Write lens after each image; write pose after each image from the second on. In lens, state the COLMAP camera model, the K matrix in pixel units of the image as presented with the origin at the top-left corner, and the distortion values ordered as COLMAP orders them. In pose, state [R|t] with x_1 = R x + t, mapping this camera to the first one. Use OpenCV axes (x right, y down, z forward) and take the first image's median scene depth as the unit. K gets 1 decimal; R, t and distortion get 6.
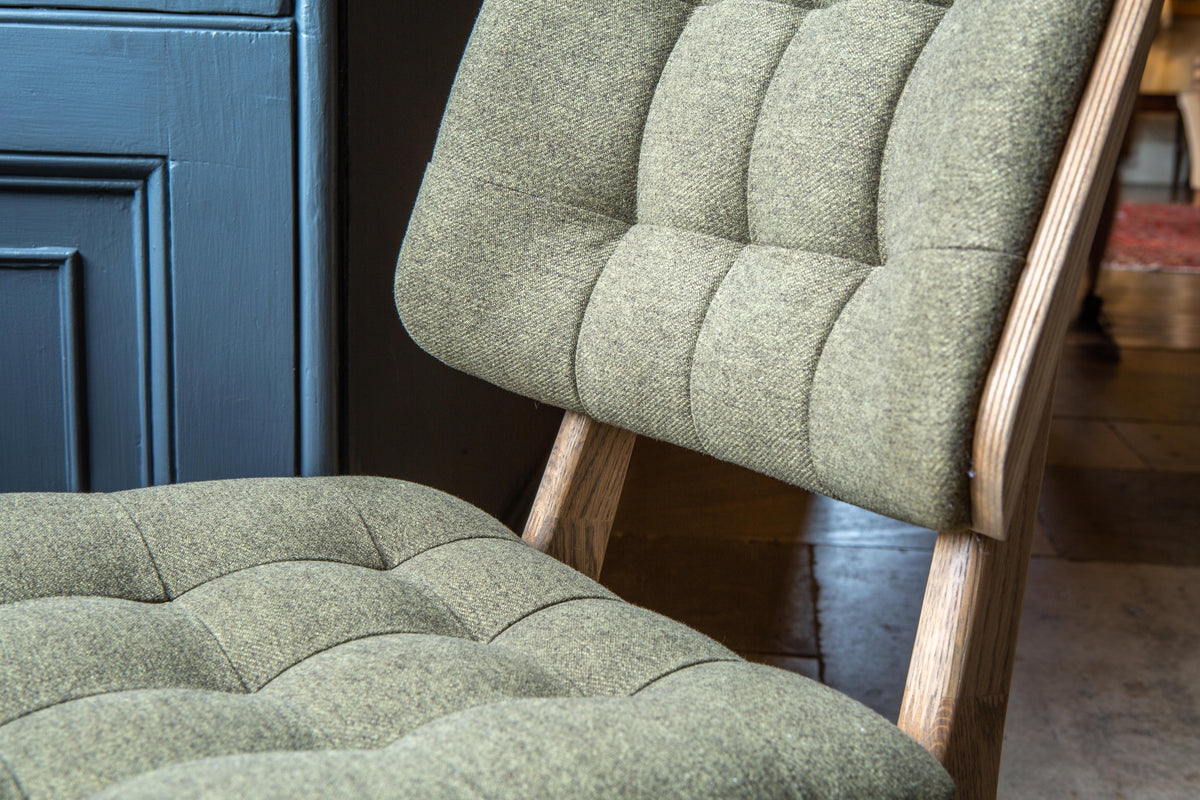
lens RADIAL K [[1604.1, 0, 608.1], [0, 1604.1, 382.2], [0, 0, 1]] dist [0.020101, 0.049516]
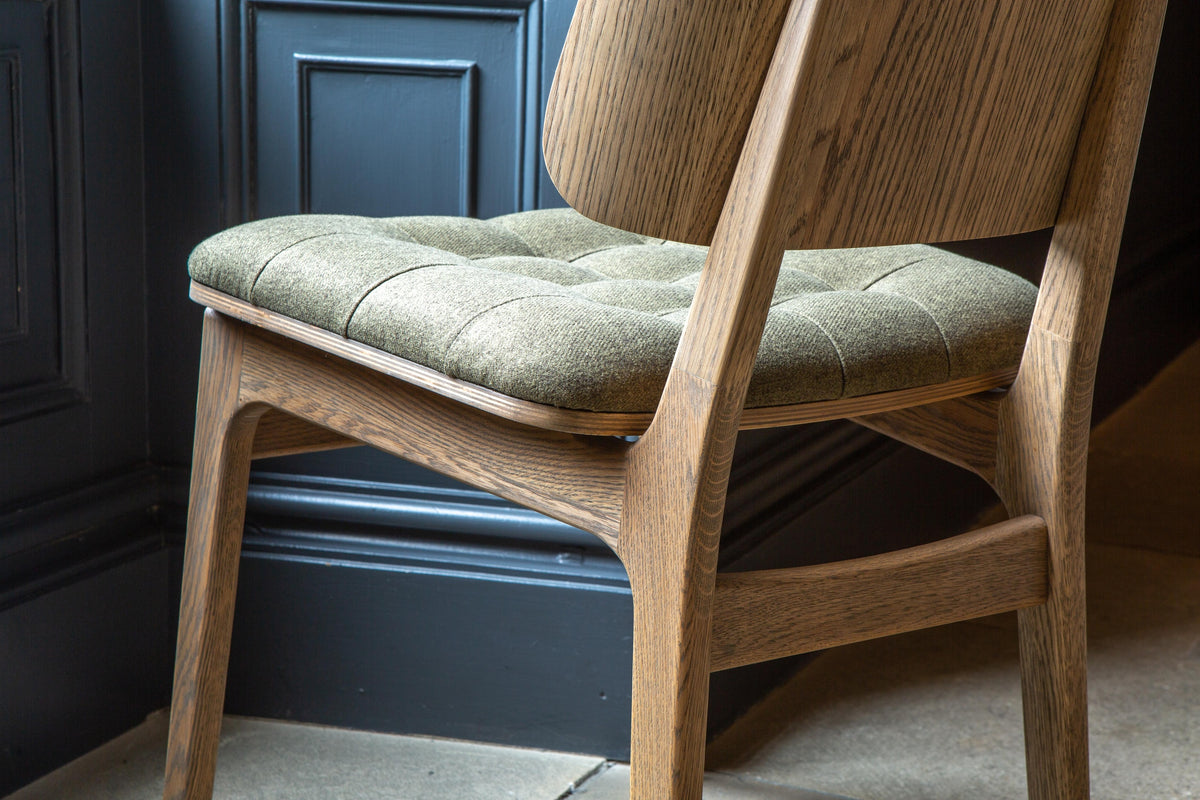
lens RADIAL K [[2459.1, 0, 600.0], [0, 2459.1, 400.0], [0, 0, 1]] dist [0.306575, 0.408395]
pose [[0.948178, 0.062744, -0.311484, 0.521504], [-0.064313, 0.997916, 0.005243, 0.221684], [0.311164, 0.015061, 0.950237, -1.114847]]
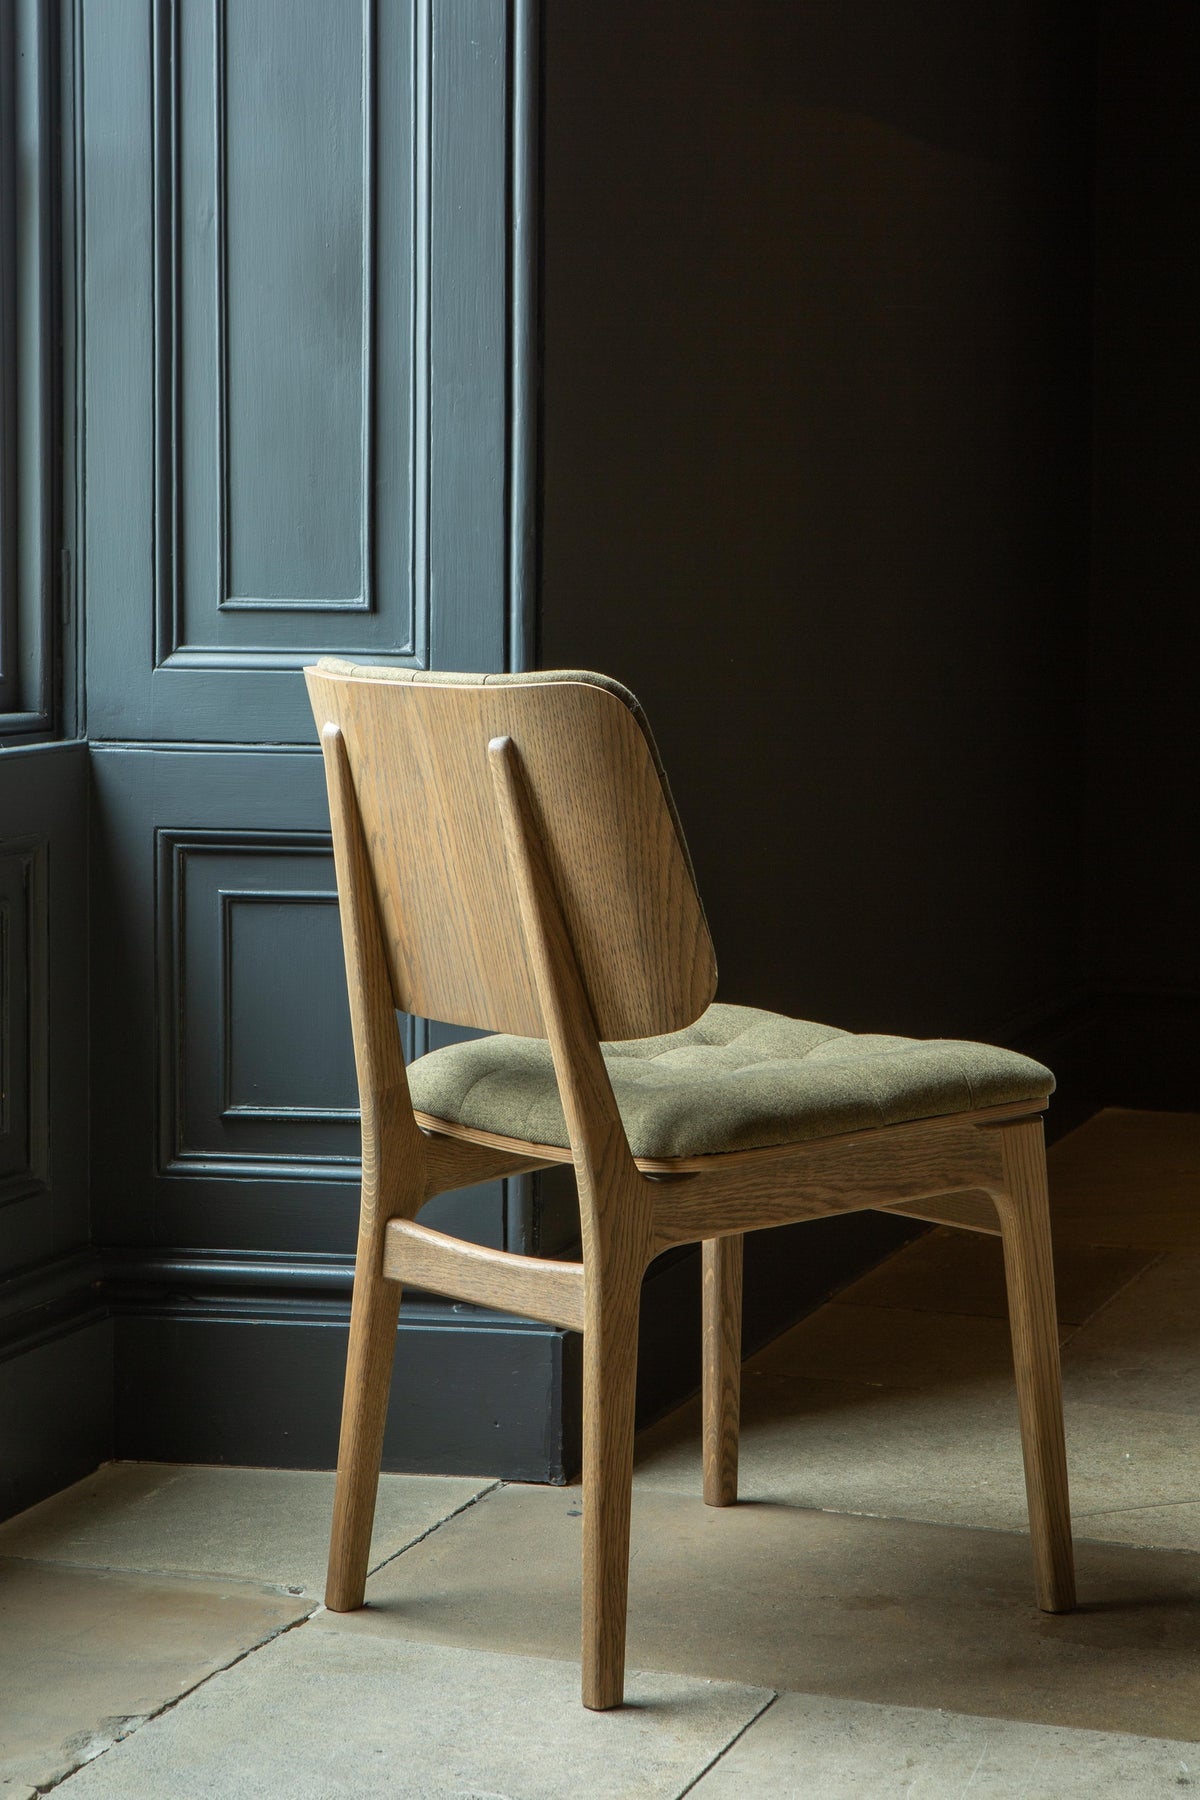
lens RADIAL K [[3993.5, 0, 551.2], [0, 3993.5, 794.2], [0, 0, 1]] dist [0.246023, 0.306637]
pose [[0.965893, -0.006262, -0.258865, 1.085932], [-0.025923, 0.992347, -0.120730, 0.369755], [0.257640, 0.123322, 0.958339, -3.460413]]
